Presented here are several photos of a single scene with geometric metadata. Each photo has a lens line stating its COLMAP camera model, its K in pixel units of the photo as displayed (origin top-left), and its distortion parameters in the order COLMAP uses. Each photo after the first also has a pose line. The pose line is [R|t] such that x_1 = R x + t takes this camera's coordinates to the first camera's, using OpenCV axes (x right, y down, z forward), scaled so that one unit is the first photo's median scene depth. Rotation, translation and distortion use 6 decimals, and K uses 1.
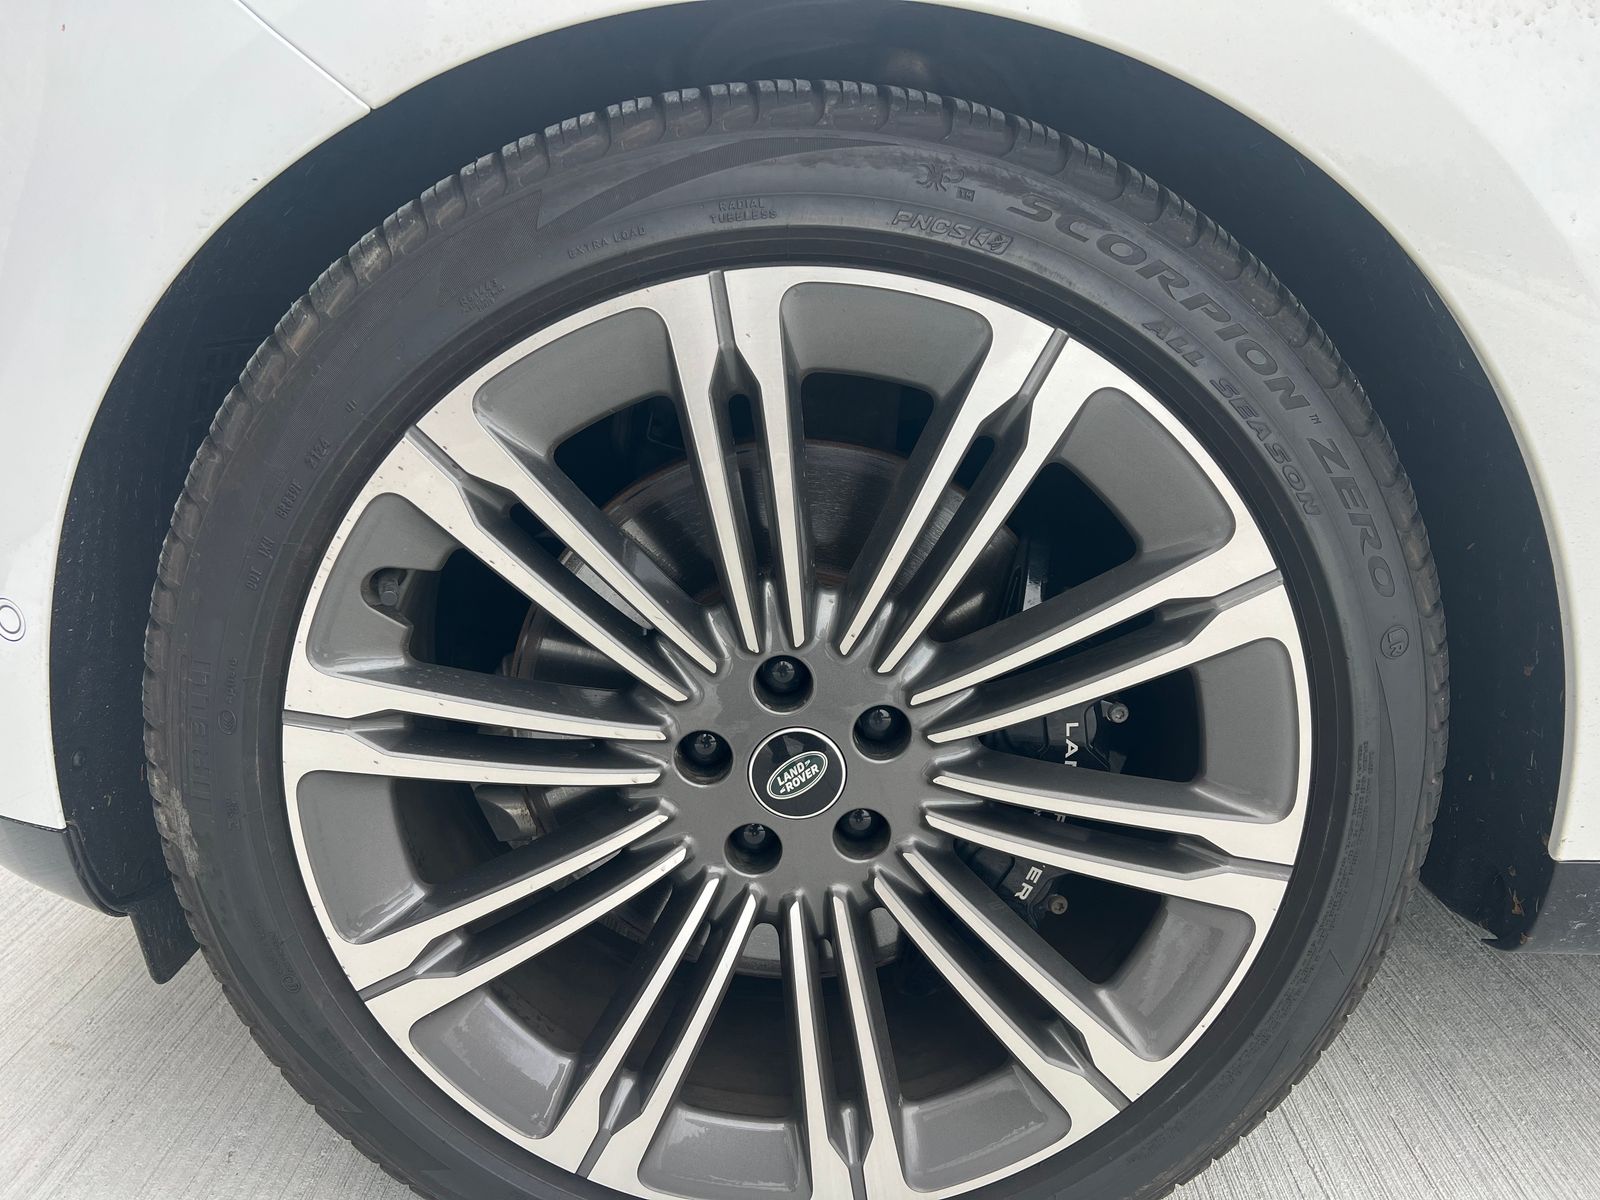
lens RADIAL K [[1224.0, 0, 800.0], [0, 1224.0, 600.0], [0, 0, 1]] dist [0.053889, -0.065332]
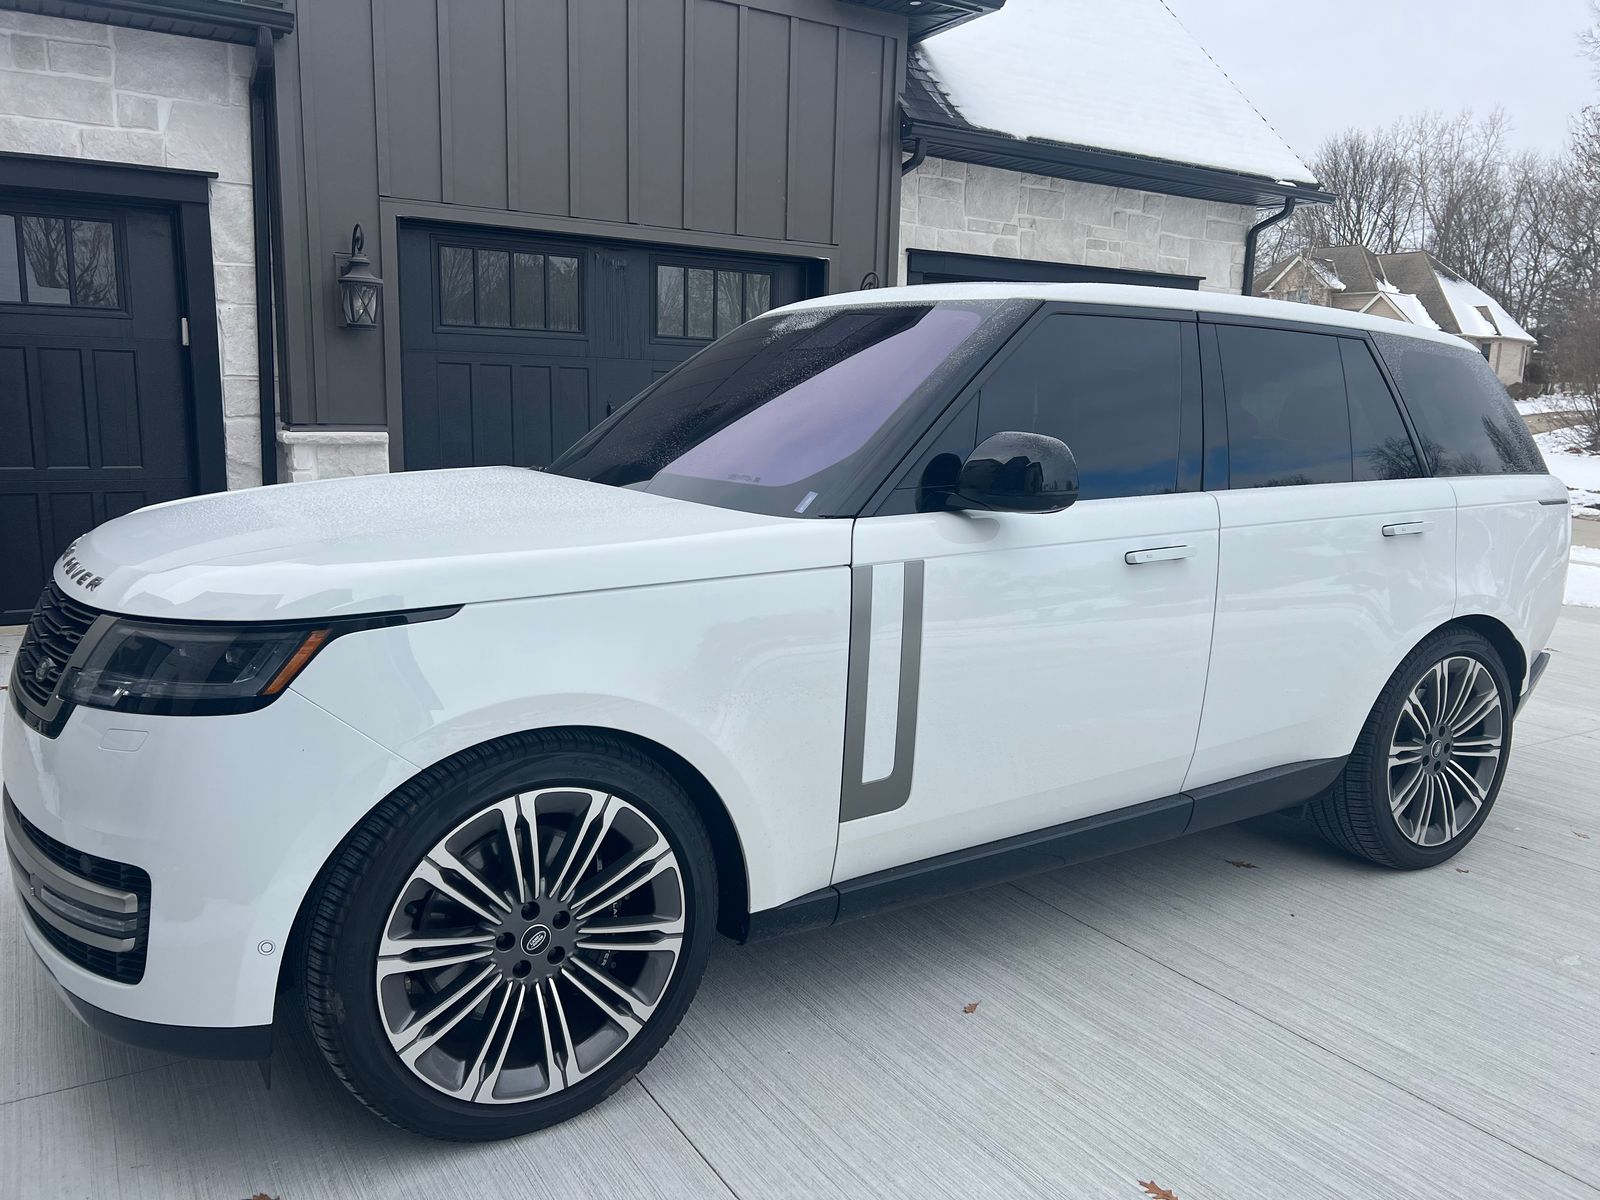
lens RADIAL K [[1224.0, 0, 800.0], [0, 1224.0, 600.0], [0, 0, 1]] dist [0.053889, -0.065332]
pose [[0.838320, -0.077745, 0.539607, -1.057654], [0.136680, 0.988141, -0.069975, -0.397646], [-0.527767, 0.132415, 0.839004, -2.069580]]
